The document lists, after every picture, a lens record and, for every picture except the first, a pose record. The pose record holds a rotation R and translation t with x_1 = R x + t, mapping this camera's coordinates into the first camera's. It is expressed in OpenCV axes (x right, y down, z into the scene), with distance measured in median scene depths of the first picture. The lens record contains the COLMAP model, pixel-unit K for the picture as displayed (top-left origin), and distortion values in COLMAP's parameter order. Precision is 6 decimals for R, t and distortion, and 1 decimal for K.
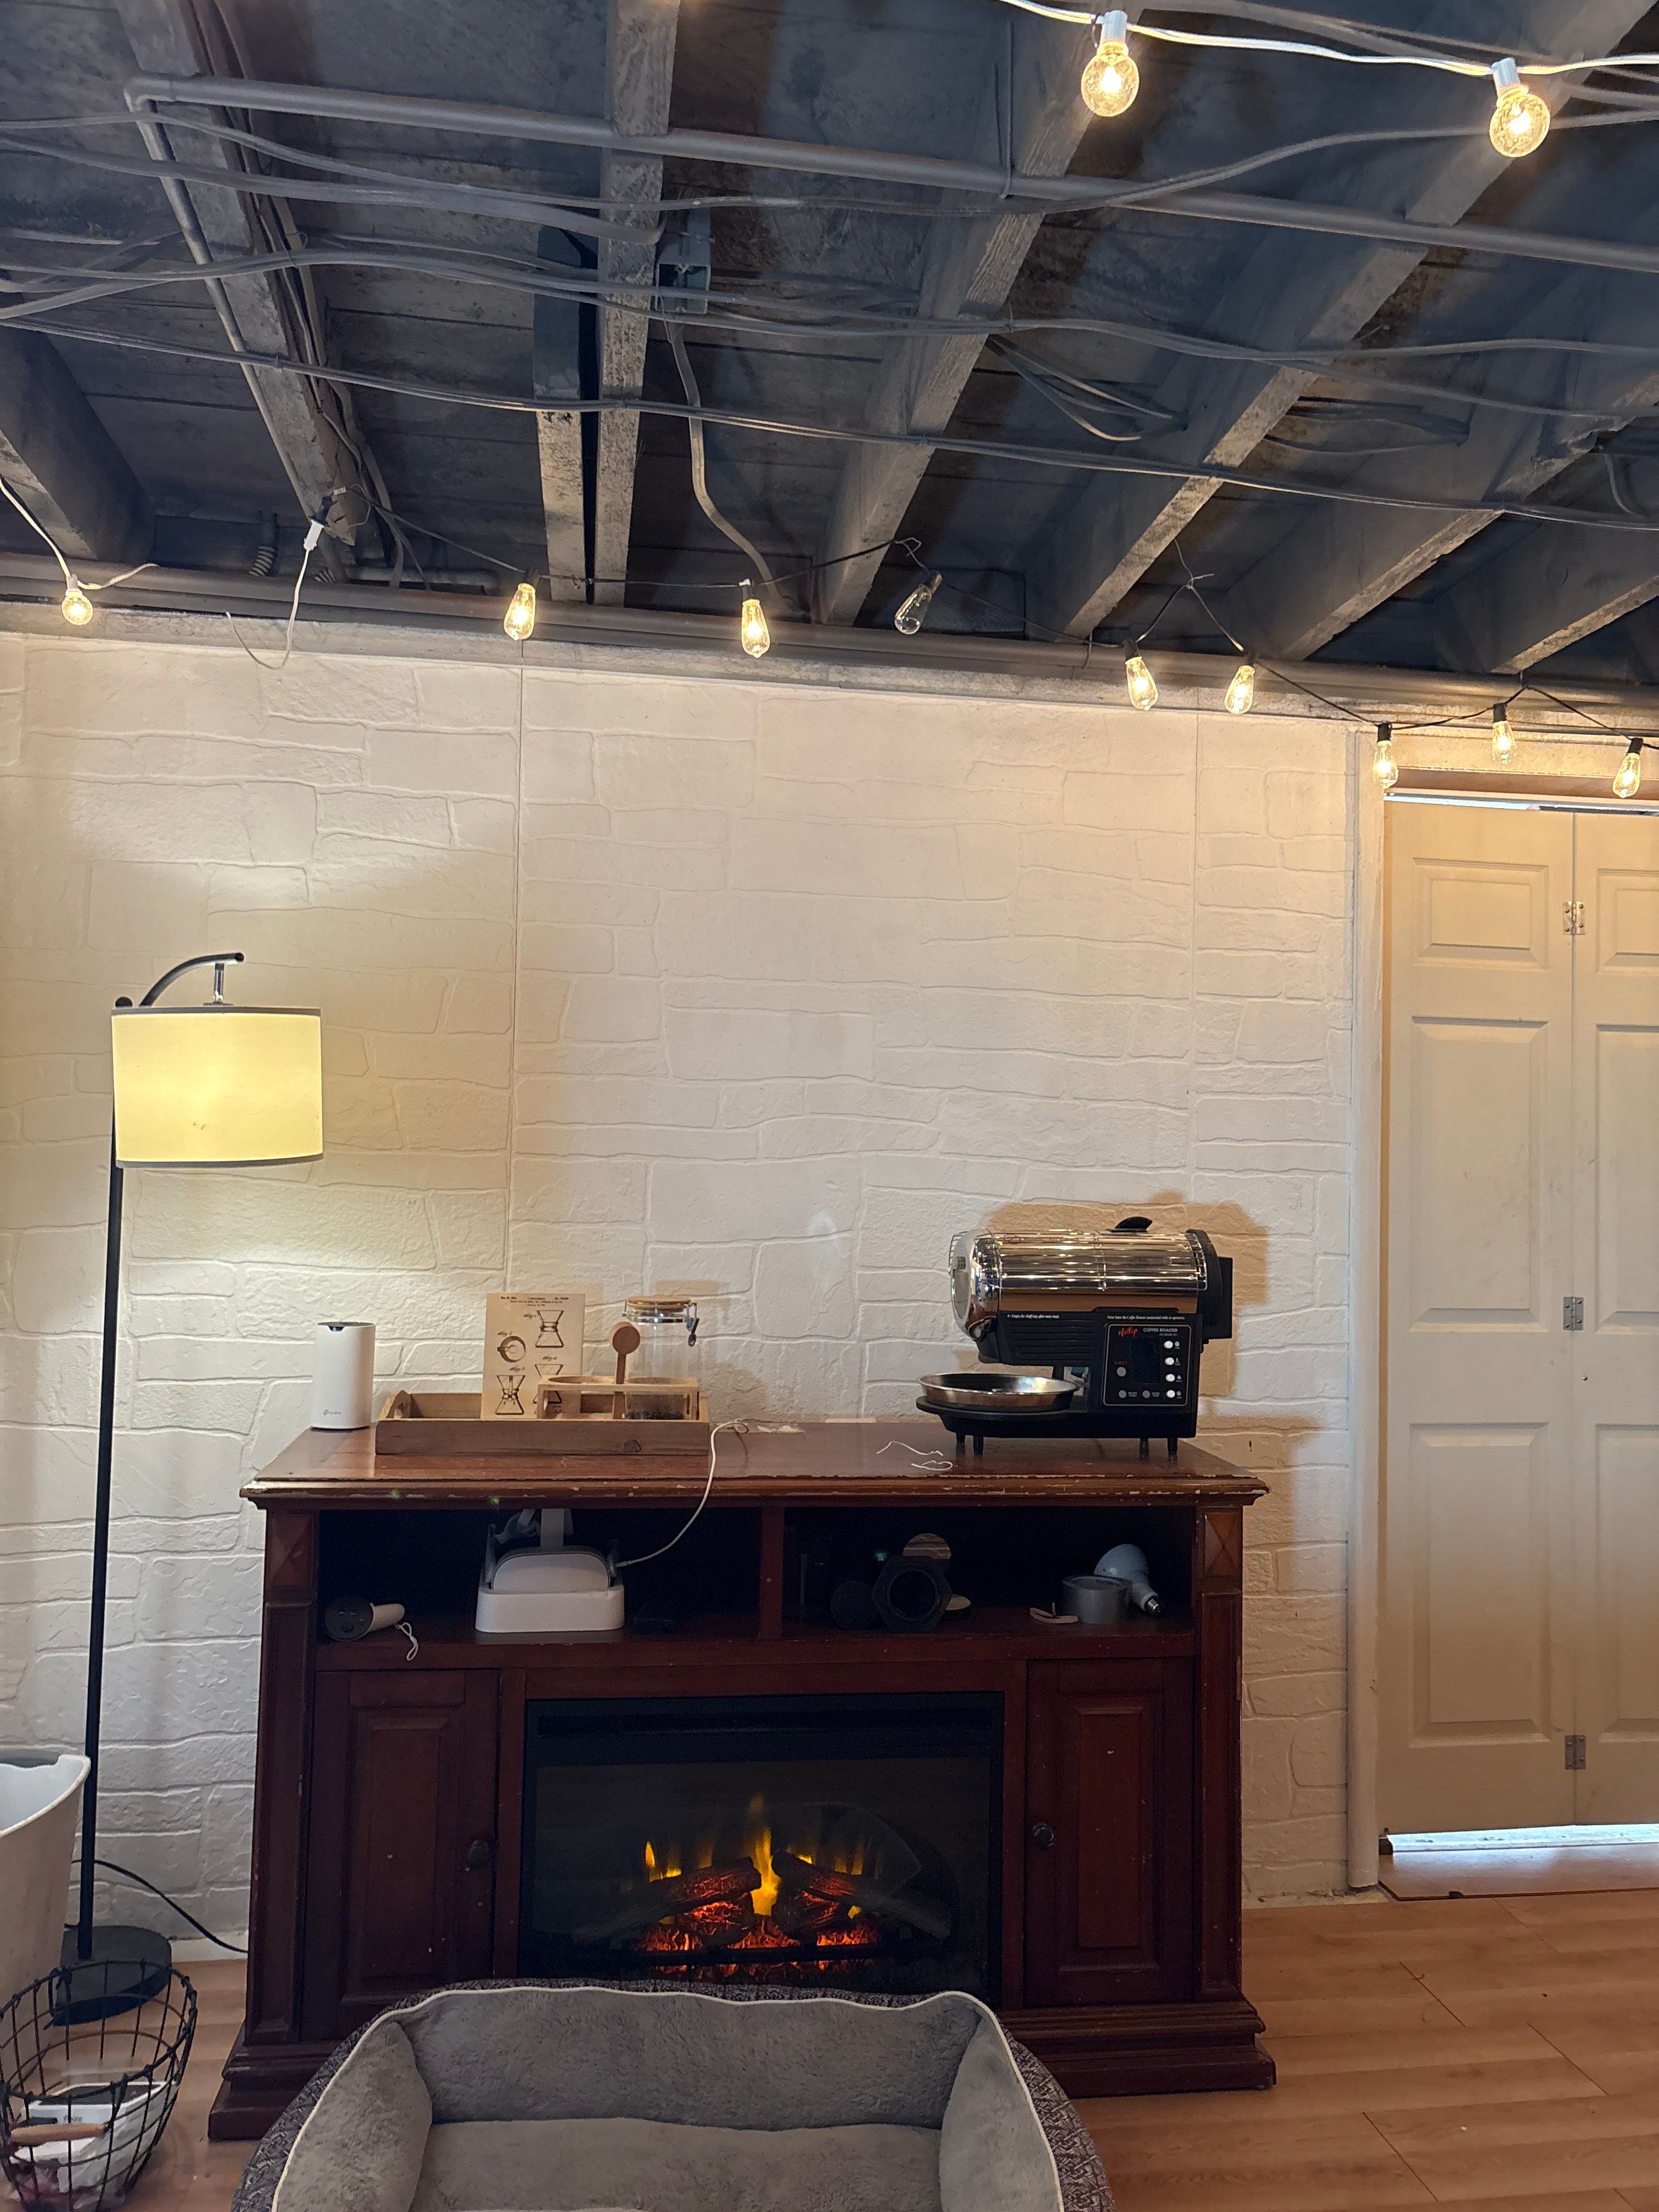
lens RADIAL K [[1669.8, 0, 817.5], [0, 1669.8, 1096.0], [0, 0, 1]] dist [0.036871, -0.038109]
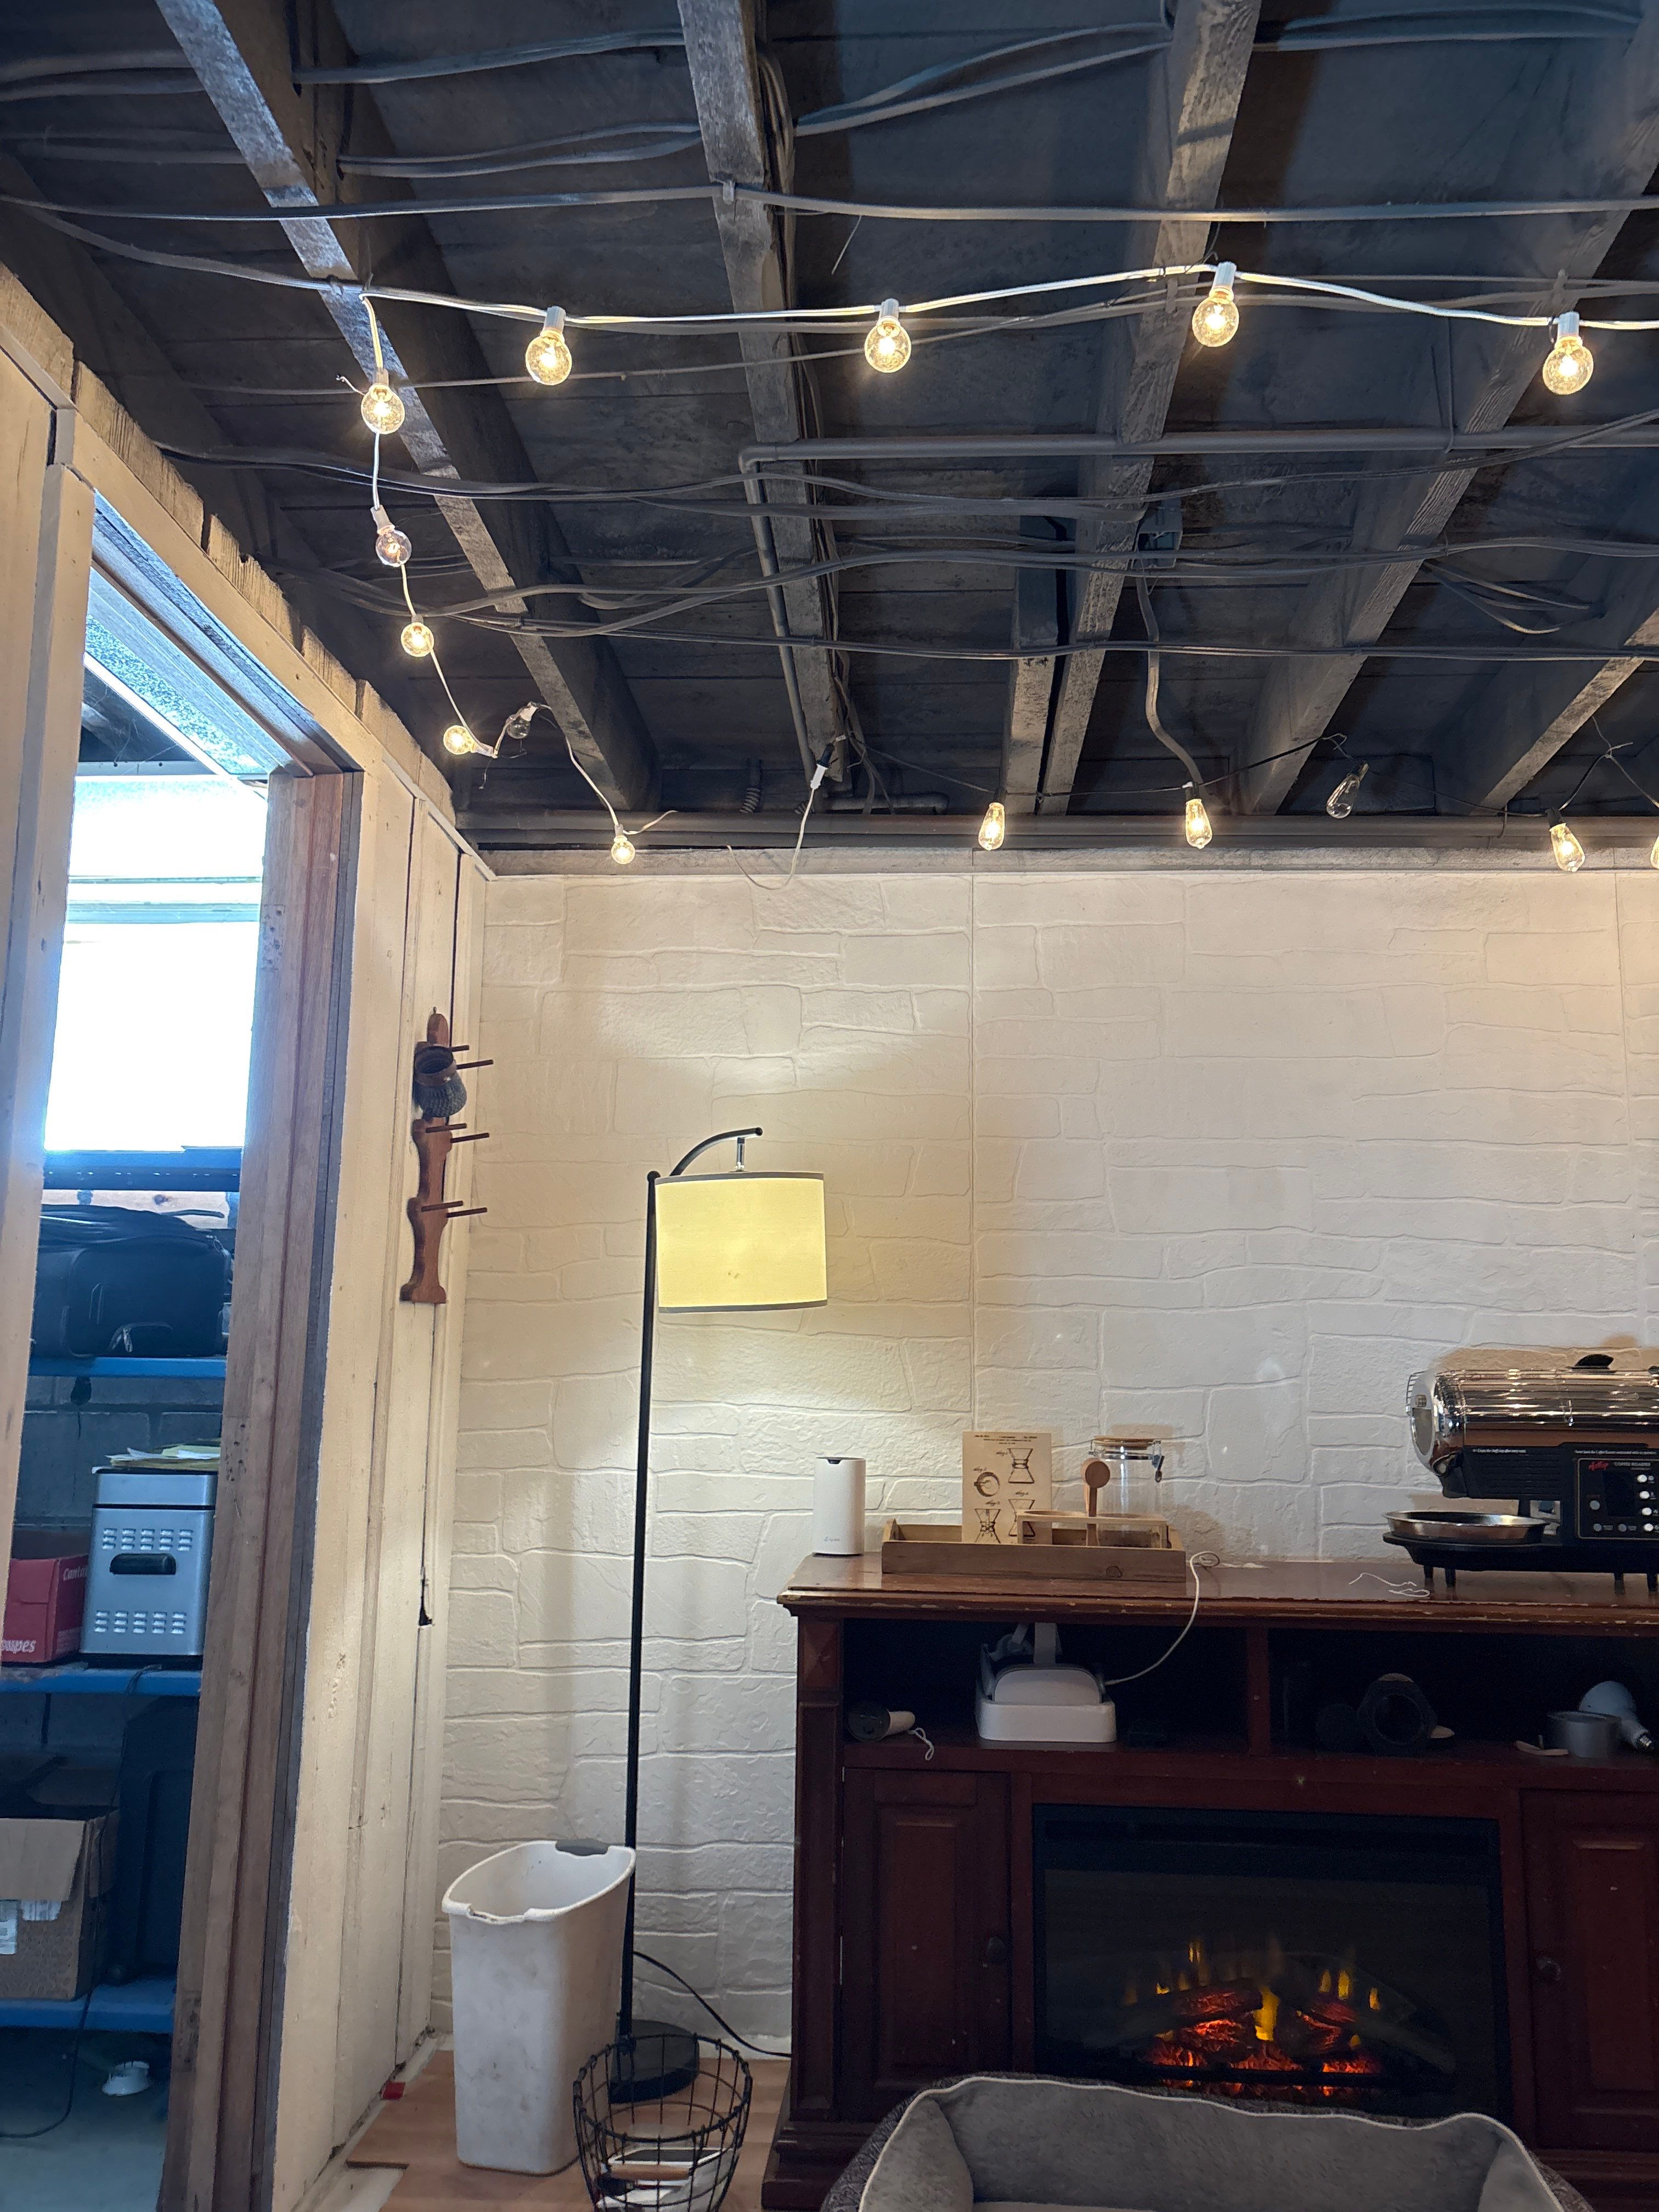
lens RADIAL K [[1669.8, 0, 839.5], [0, 1669.8, 1098.9], [0, 0, 1]] dist [0.036871, -0.038109]
pose [[0.980912, -0.040508, -0.190185, -0.064793], [0.018561, 0.993100, -0.115791, 0.028535], [0.193563, 0.110051, 0.974896, -0.116275]]
